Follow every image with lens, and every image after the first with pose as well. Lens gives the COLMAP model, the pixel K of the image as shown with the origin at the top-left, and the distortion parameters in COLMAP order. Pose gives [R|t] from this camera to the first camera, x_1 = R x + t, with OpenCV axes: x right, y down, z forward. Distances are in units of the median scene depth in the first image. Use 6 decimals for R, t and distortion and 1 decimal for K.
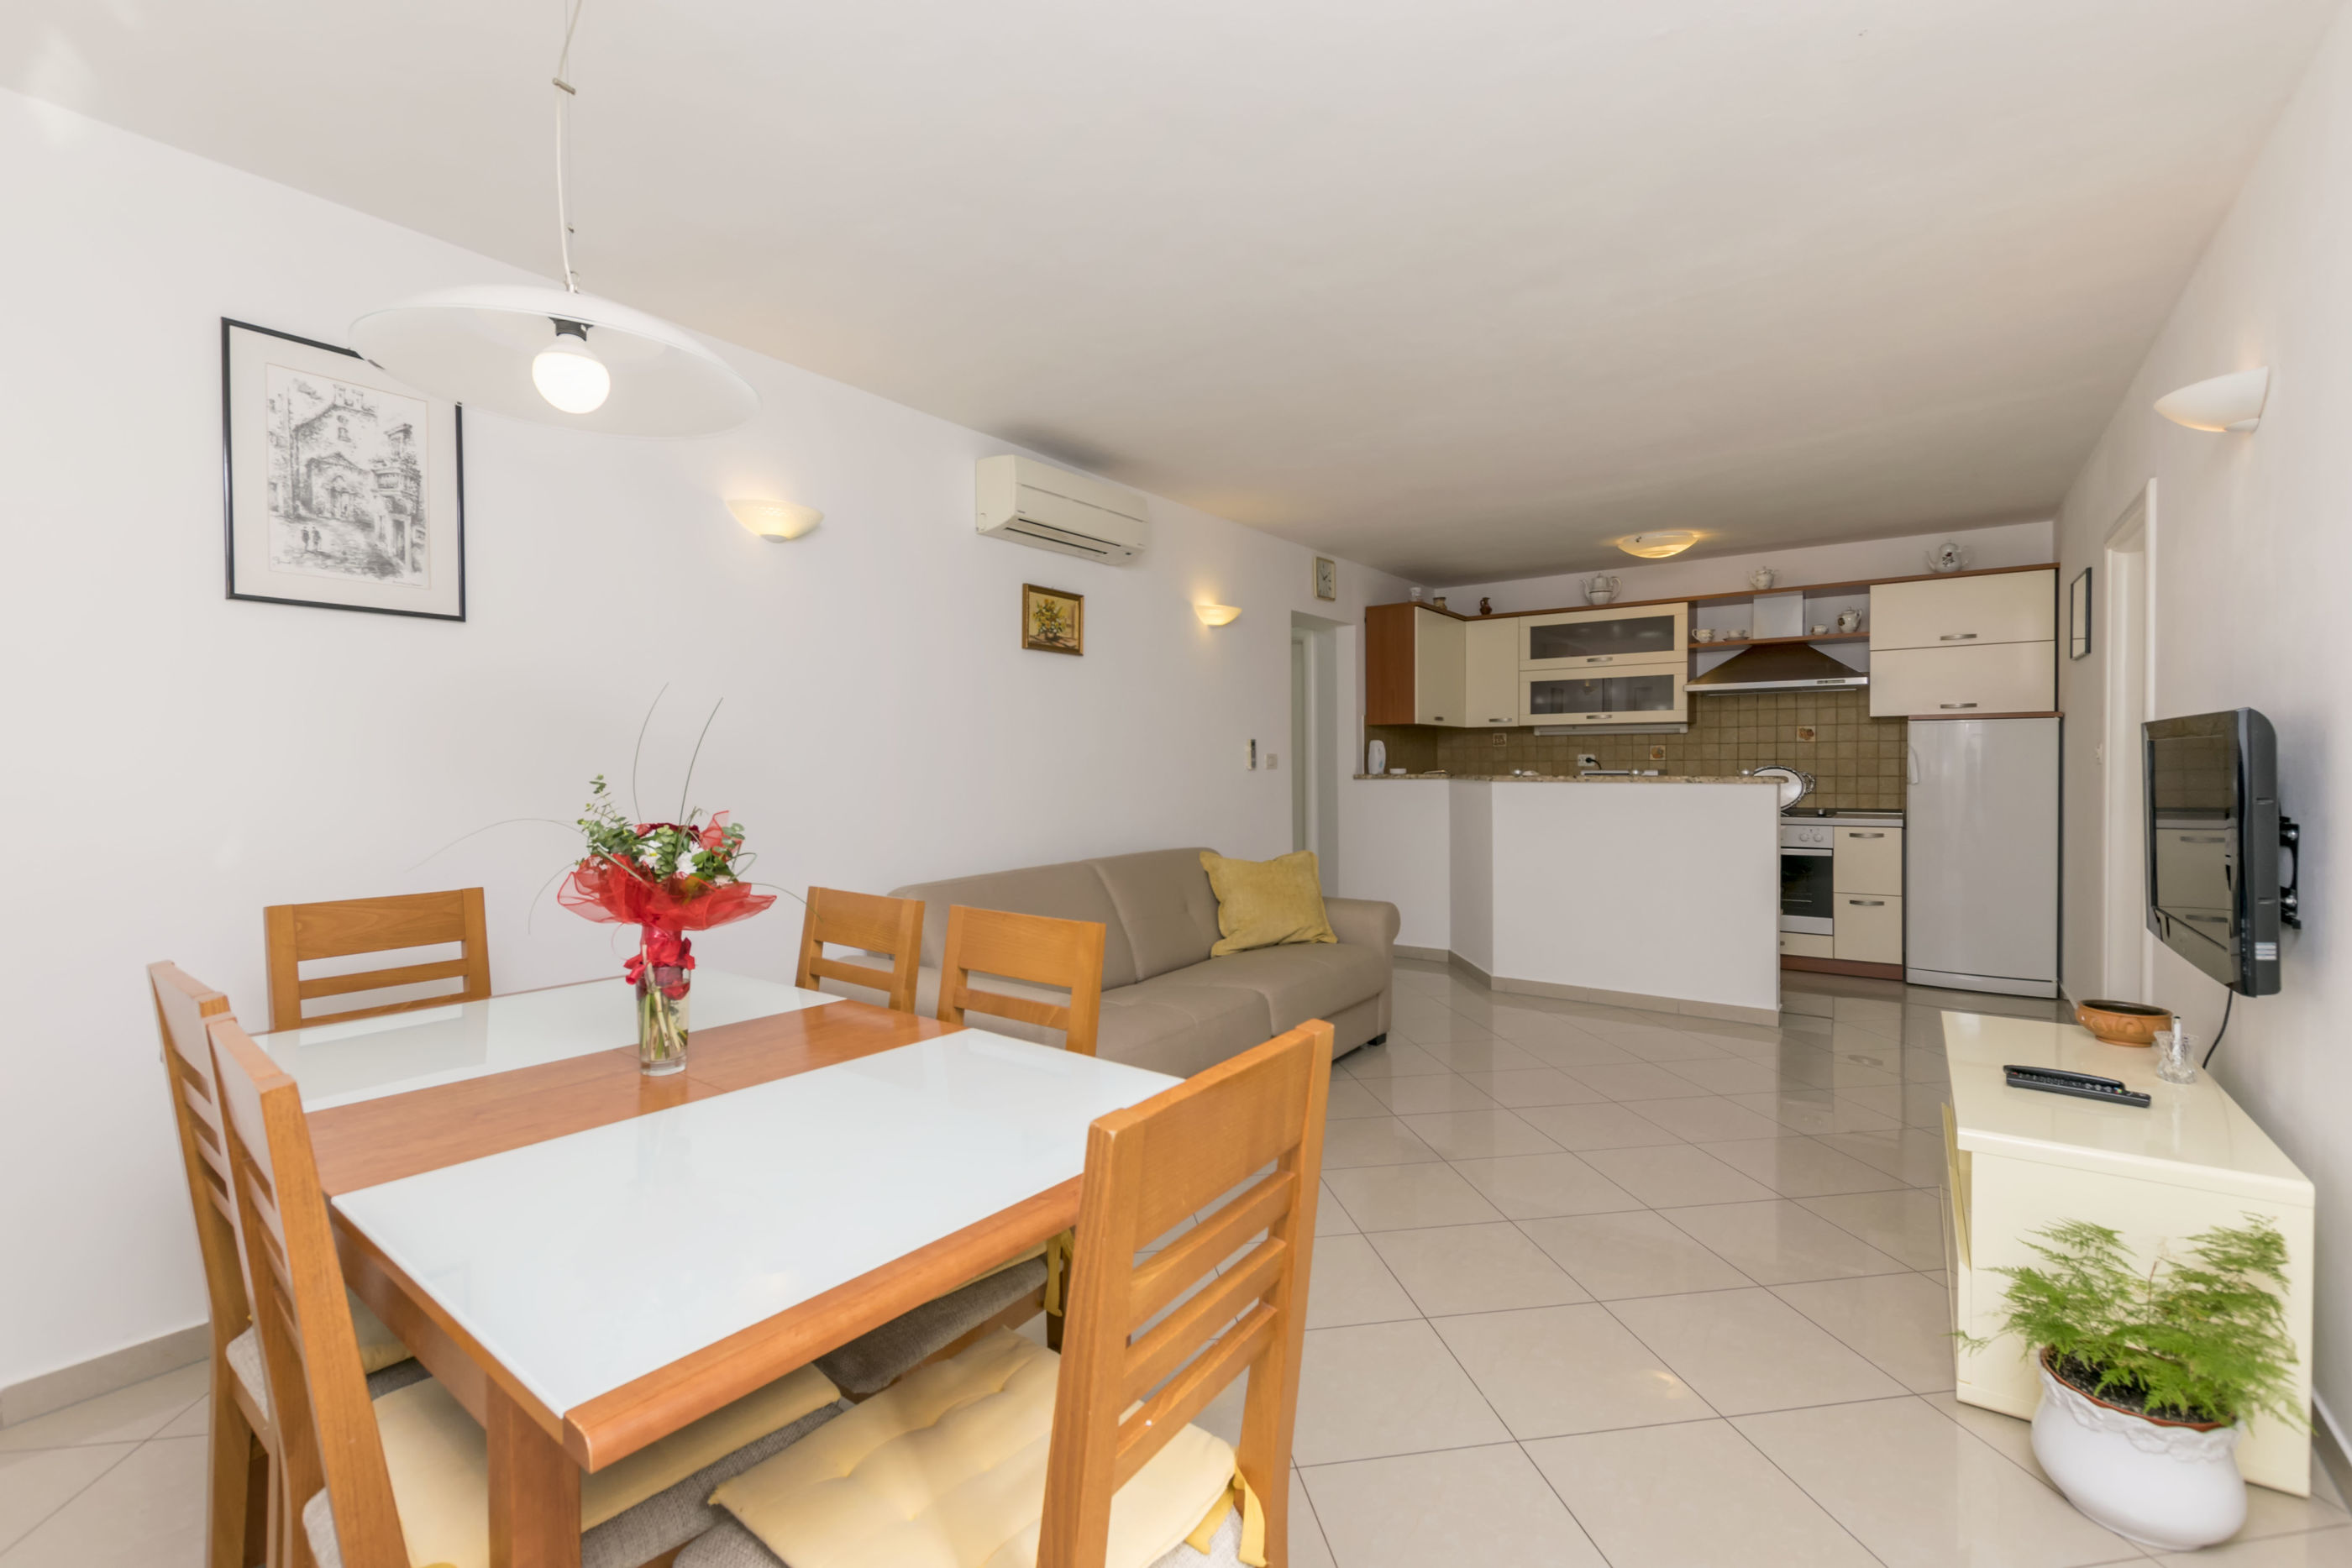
lens RADIAL K [[1032.5, 0, 1182.2], [0, 1032.5, 794.6], [0, 0, 1]] dist [-0.001809, -0.000512]
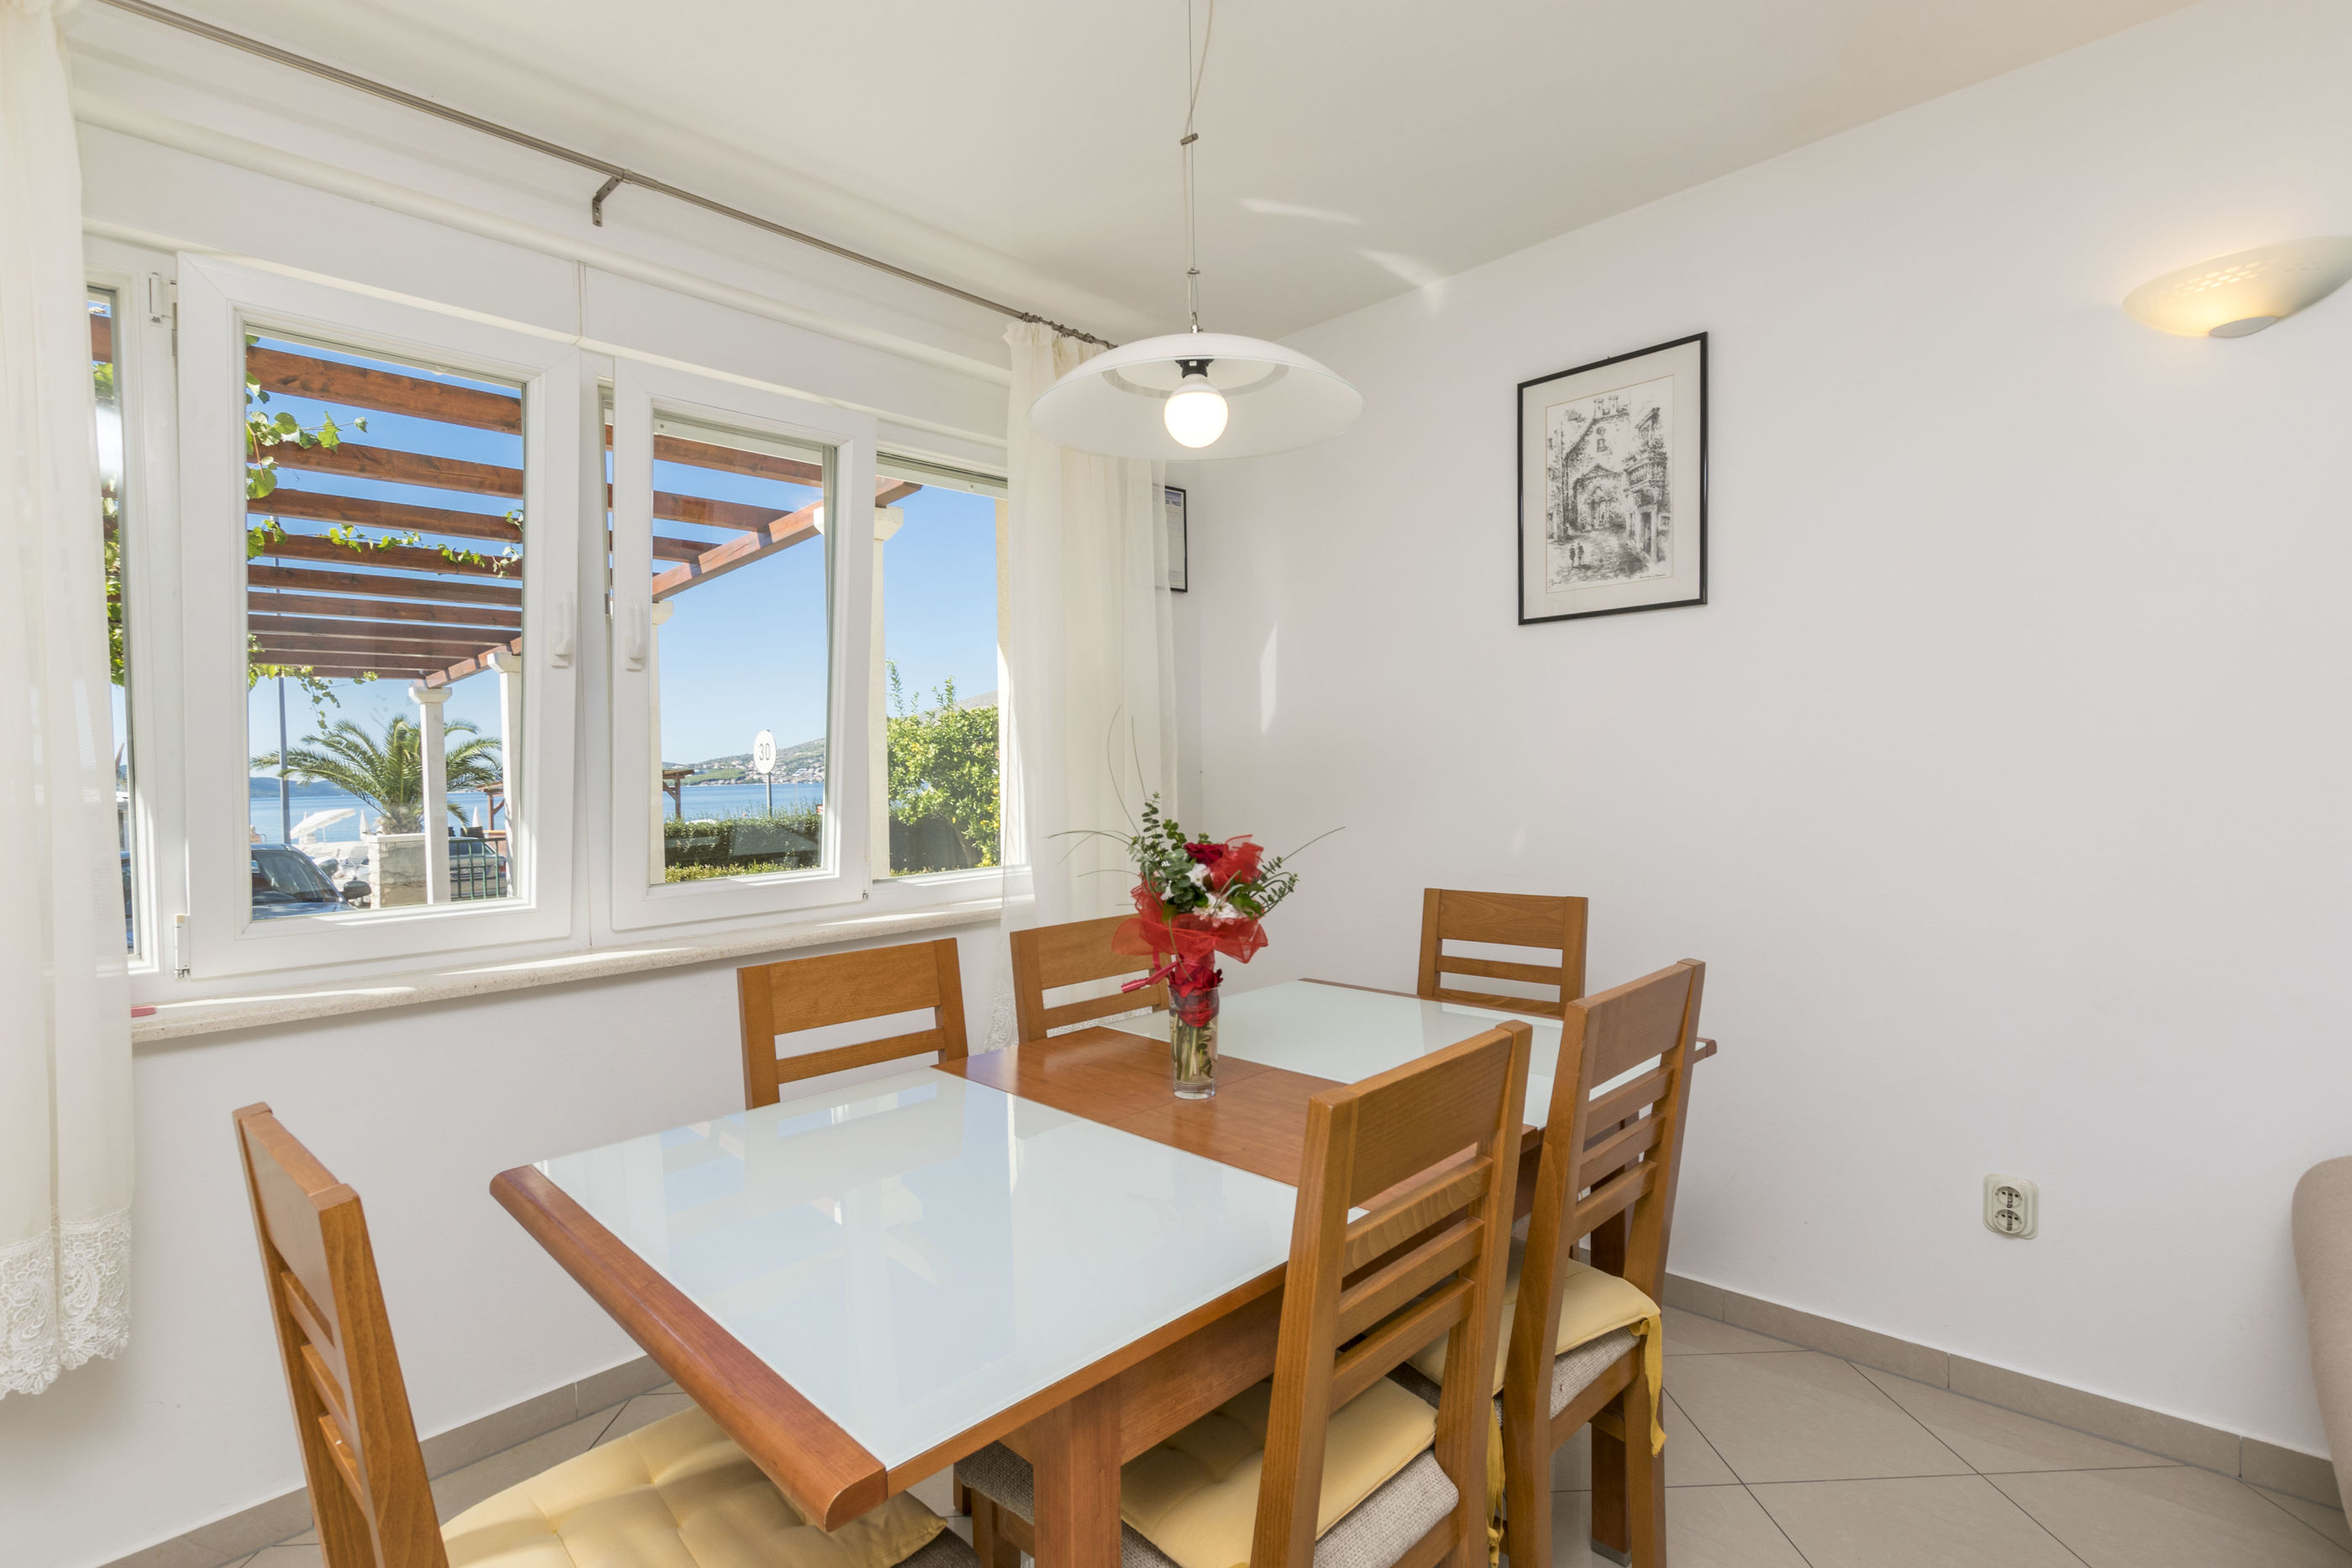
lens RADIAL K [[1104.4, 0, 1183.8], [0, 1104.4, 797.7], [0, 0, 1]] dist [-0.000131, 0.000322]
pose [[-0.137521, 0.031399, -0.990001, 0.340282], [-0.003183, 0.999478, 0.032141, -0.030082], [0.990494, 0.007572, -0.137349, 0.721915]]
